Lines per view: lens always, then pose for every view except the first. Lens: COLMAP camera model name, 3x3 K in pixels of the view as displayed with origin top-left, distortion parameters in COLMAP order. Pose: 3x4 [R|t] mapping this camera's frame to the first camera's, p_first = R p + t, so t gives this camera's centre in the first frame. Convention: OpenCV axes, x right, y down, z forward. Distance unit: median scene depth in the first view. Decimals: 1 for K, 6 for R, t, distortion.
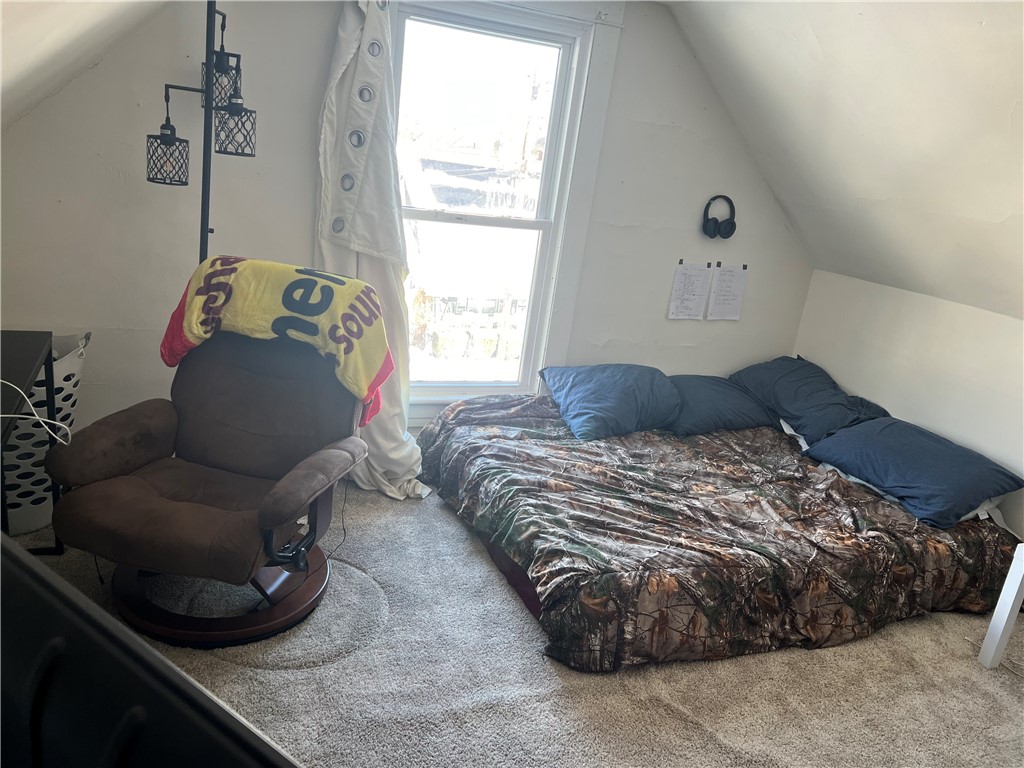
lens RADIAL K [[727.9, 0, 512.0], [0, 727.9, 384.0], [0, 0, 1]] dist [0.040732, -0.093225]
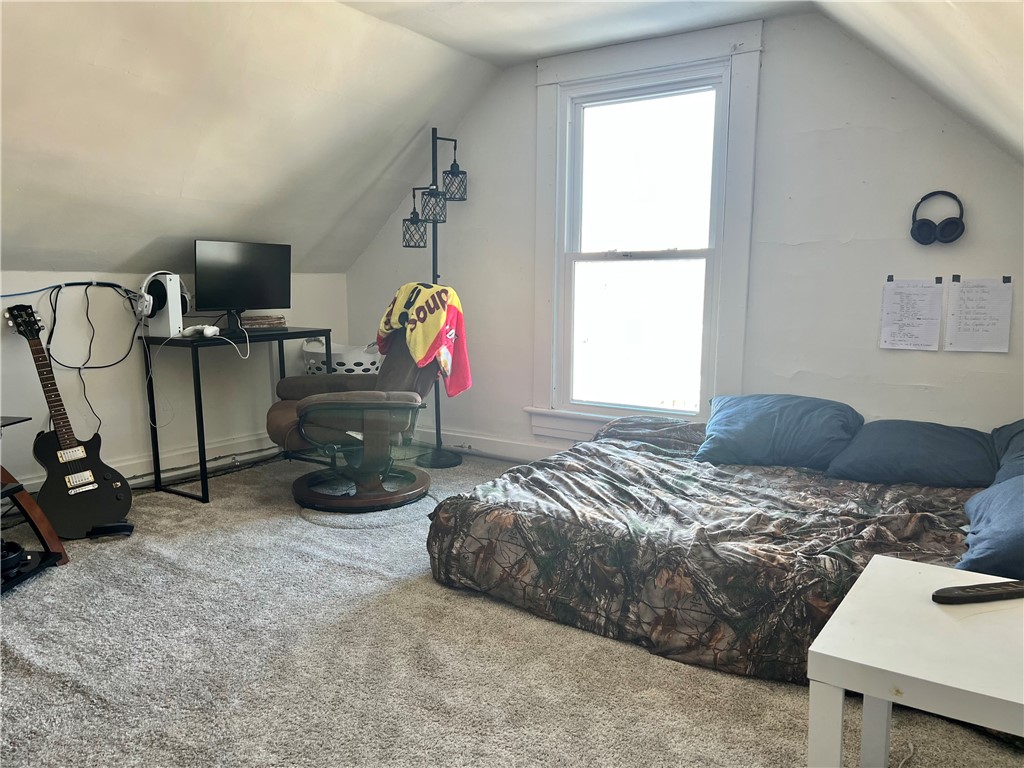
lens RADIAL K [[727.9, 0, 512.0], [0, 727.9, 384.0], [0, 0, 1]] dist [0.040732, -0.093225]
pose [[0.585151, -0.010356, -0.810858, 0.850776], [-0.176795, 0.974236, -0.140026, 0.182051], [0.791417, 0.225293, 0.568244, 0.293361]]
